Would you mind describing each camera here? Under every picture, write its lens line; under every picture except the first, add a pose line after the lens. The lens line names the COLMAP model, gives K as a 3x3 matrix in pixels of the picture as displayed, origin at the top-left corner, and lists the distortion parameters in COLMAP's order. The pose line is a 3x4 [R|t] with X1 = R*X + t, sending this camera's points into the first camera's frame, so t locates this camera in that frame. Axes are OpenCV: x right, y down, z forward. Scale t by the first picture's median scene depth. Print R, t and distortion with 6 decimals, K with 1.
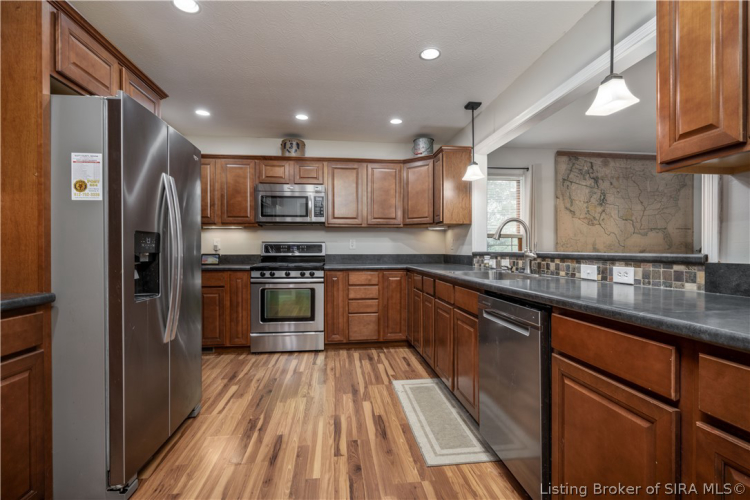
lens RADIAL K [[369.0, 0, 376.2], [0, 369.0, 251.8], [0, 0, 1]] dist [0.001220, 0.000711]
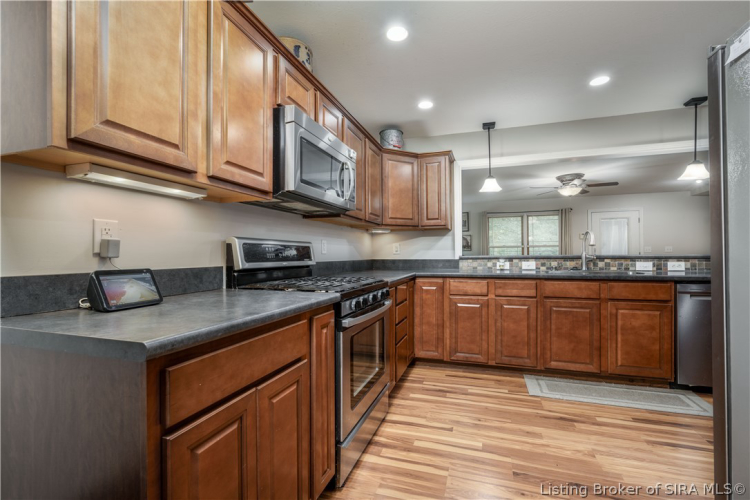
lens RADIAL K [[319.0, 0, 382.0], [0, 319.0, 255.8], [0, 0, 1]] dist [-0.001383, 0.000428]
pose [[0.414967, -0.002394, 0.909833, -0.923078], [0.013031, 0.999910, -0.003313, -0.002379], [-0.909743, 0.013231, 0.414961, 1.099122]]
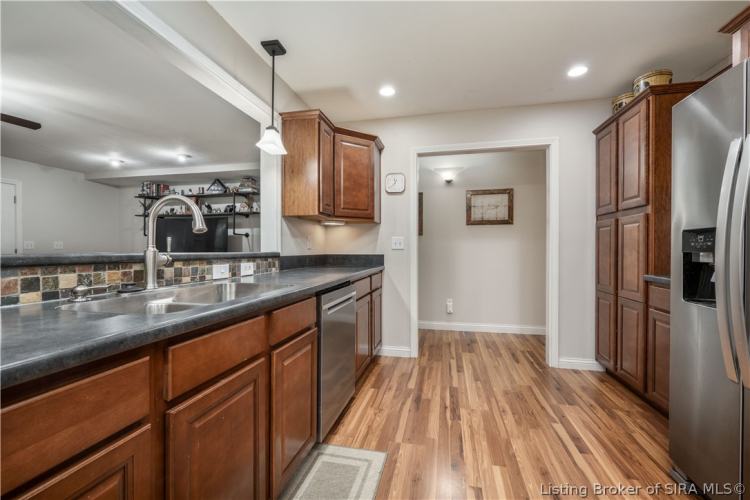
lens RADIAL K [[319.0, 0, 377.4], [0, 319.0, 251.9], [0, 0, 1]] dist [-0.001383, 0.000428]
pose [[-0.945862, -0.001285, 0.324565, -0.087646], [0.002113, 0.999947, 0.010117, -0.005456], [-0.324561, 0.010255, -0.945809, 1.252644]]
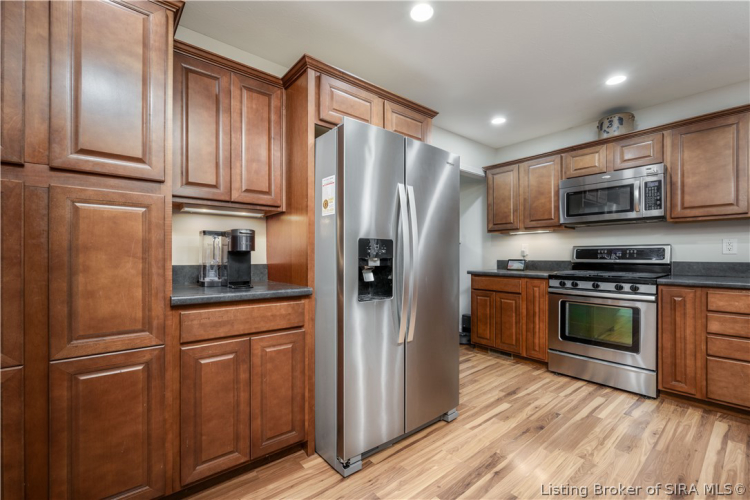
lens RADIAL K [[319.0, 0, 370.8], [0, 319.0, 256.8], [0, 0, 1]] dist [-0.001383, 0.000428]
pose [[0.537989, 0.002486, -0.842948, 0.107990], [-0.004053, 0.999992, 0.000362, -0.000496], [0.842942, 0.003222, 0.537994, 0.306805]]
